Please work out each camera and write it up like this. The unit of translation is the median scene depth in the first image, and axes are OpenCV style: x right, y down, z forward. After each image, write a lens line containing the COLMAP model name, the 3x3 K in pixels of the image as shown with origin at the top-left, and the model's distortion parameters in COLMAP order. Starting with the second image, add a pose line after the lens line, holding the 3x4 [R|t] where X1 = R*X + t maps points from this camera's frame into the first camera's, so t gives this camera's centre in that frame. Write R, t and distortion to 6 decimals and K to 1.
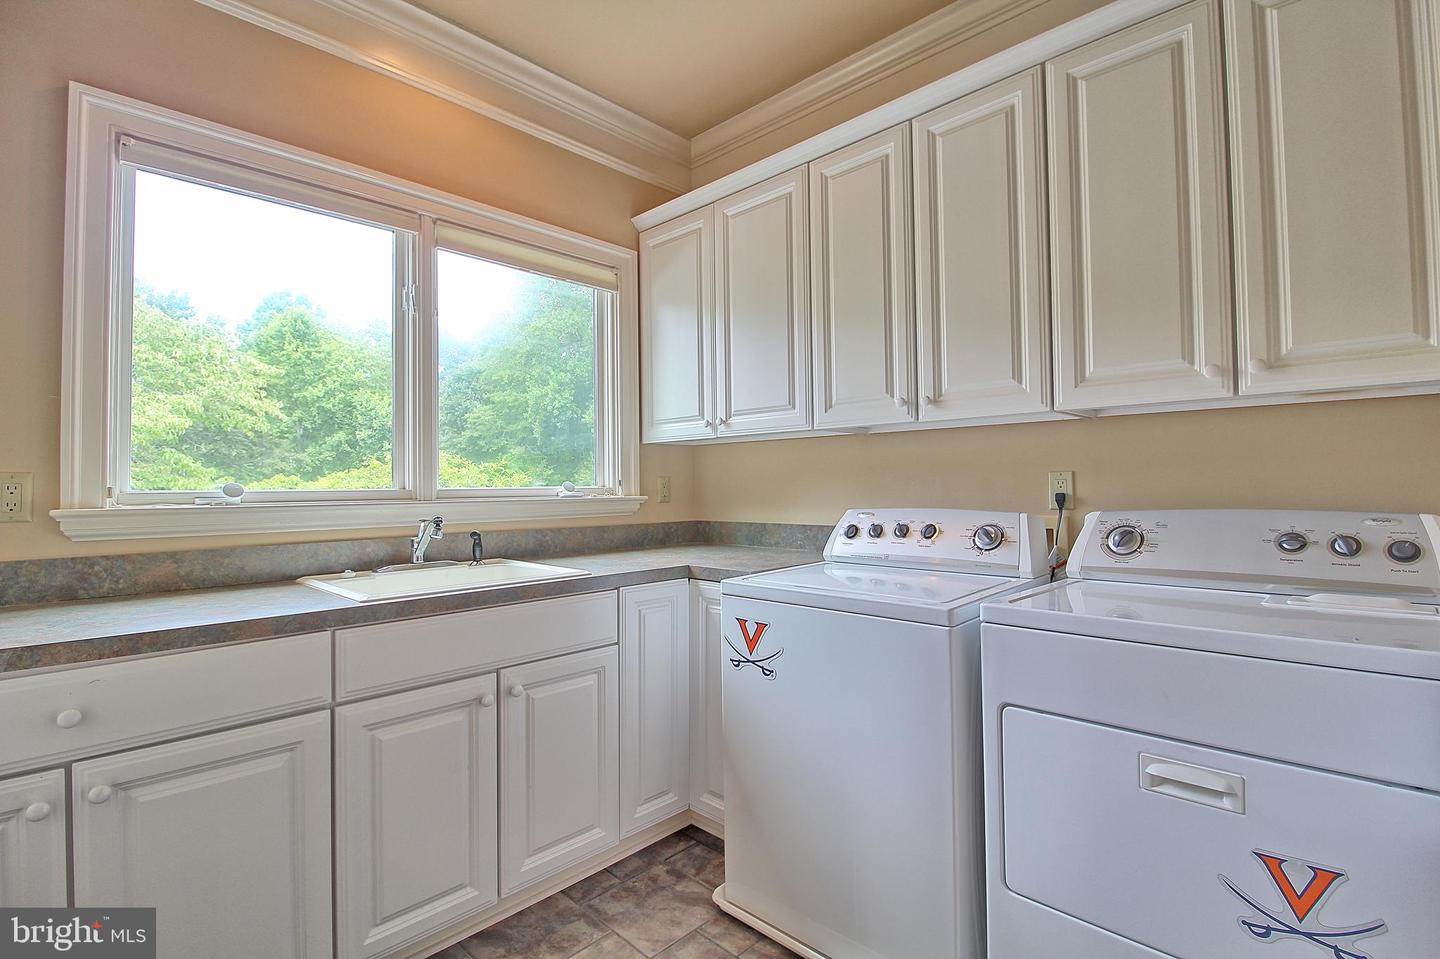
lens RADIAL K [[675.8, 0, 715.4], [0, 675.8, 467.9], [0, 0, 1]] dist [-0.005437, -0.009534]
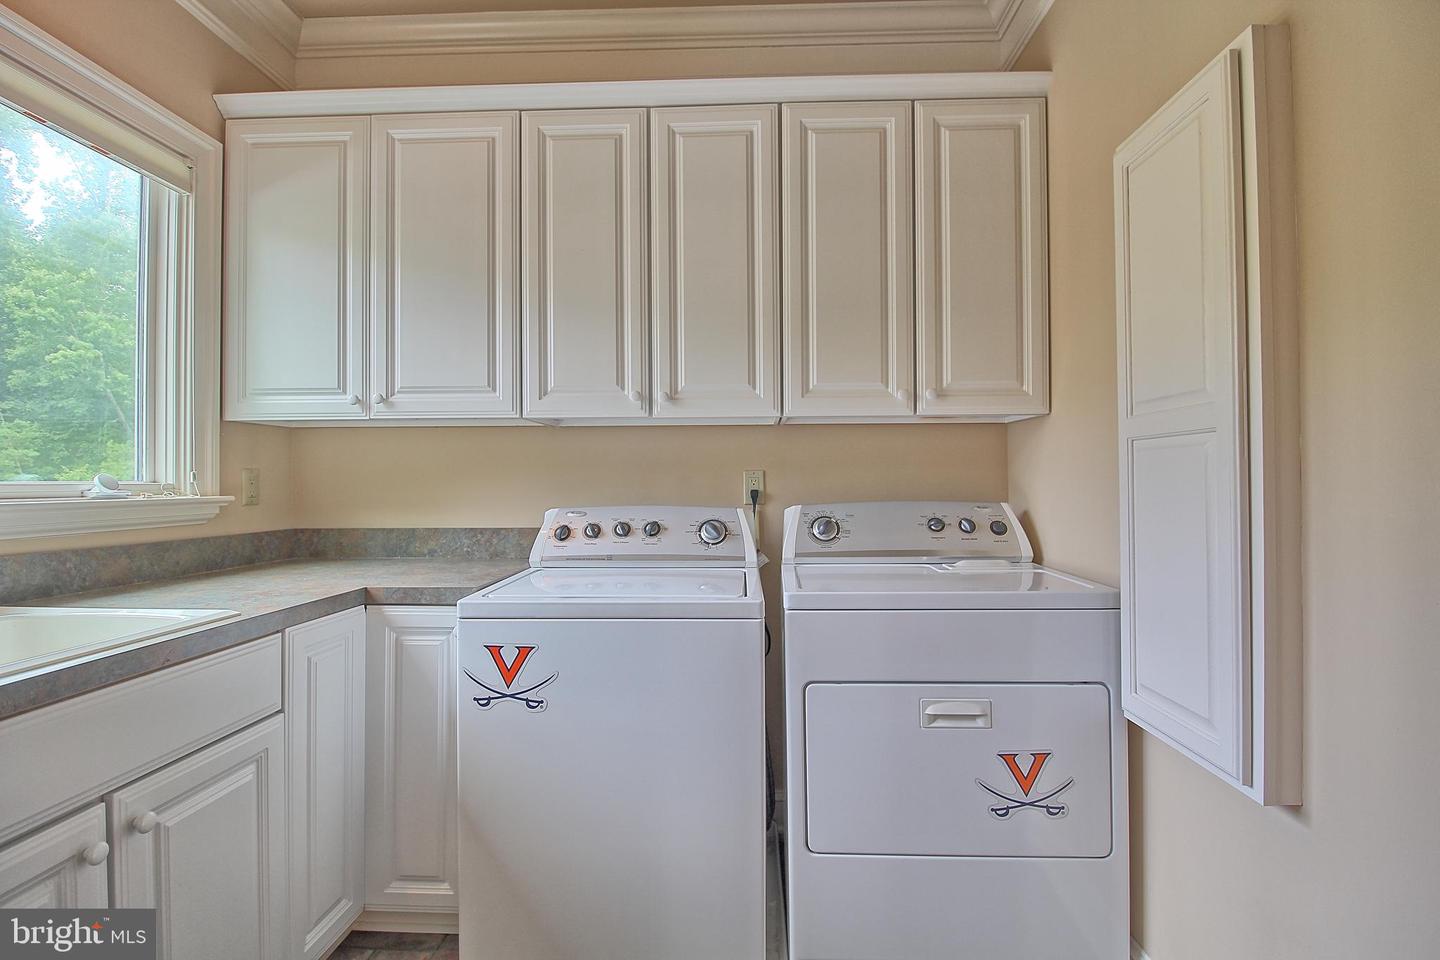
lens RADIAL K [[675.8, 0, 729.2], [0, 675.8, 471.4], [0, 0, 1]] dist [-0.005437, -0.009534]
pose [[0.734855, 0.018554, 0.677970, -0.276631], [-0.020320, 0.999779, -0.005336, 0.013074], [-0.677920, -0.009855, 0.735070, 0.198099]]
